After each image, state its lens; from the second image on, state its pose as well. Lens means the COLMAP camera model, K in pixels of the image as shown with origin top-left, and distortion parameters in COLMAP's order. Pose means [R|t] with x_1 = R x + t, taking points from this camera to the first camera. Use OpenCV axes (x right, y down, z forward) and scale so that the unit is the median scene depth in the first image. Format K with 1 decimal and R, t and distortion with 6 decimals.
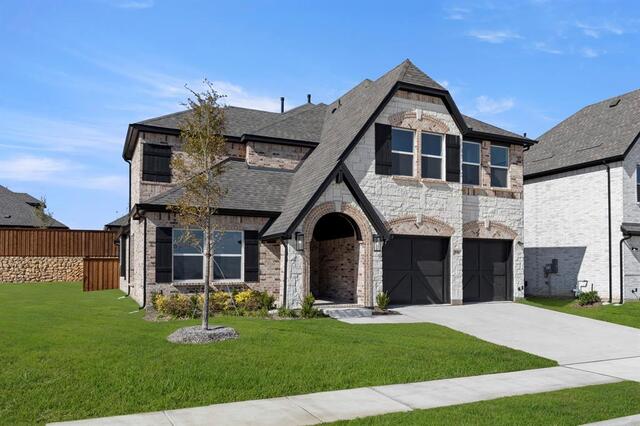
lens RADIAL K [[460.6, 0, 320.0], [0, 460.6, 217.8], [0, 0, 1]] dist [0.002033, -0.003419]
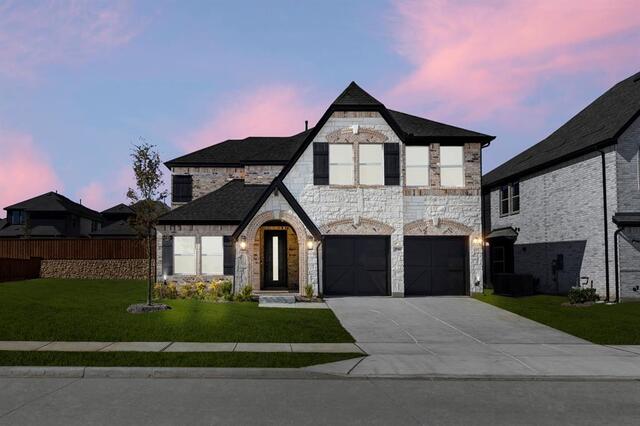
lens RADIAL K [[460.6, 0, 321.9], [0, 460.6, 209.6], [0, 0, 1]] dist [0.002033, -0.003419]
pose [[0.905714, -0.055835, -0.420196, 0.591247], [0.047175, 0.998406, -0.030982, 0.006257], [0.421256, 0.008238, 0.906904, -0.069804]]
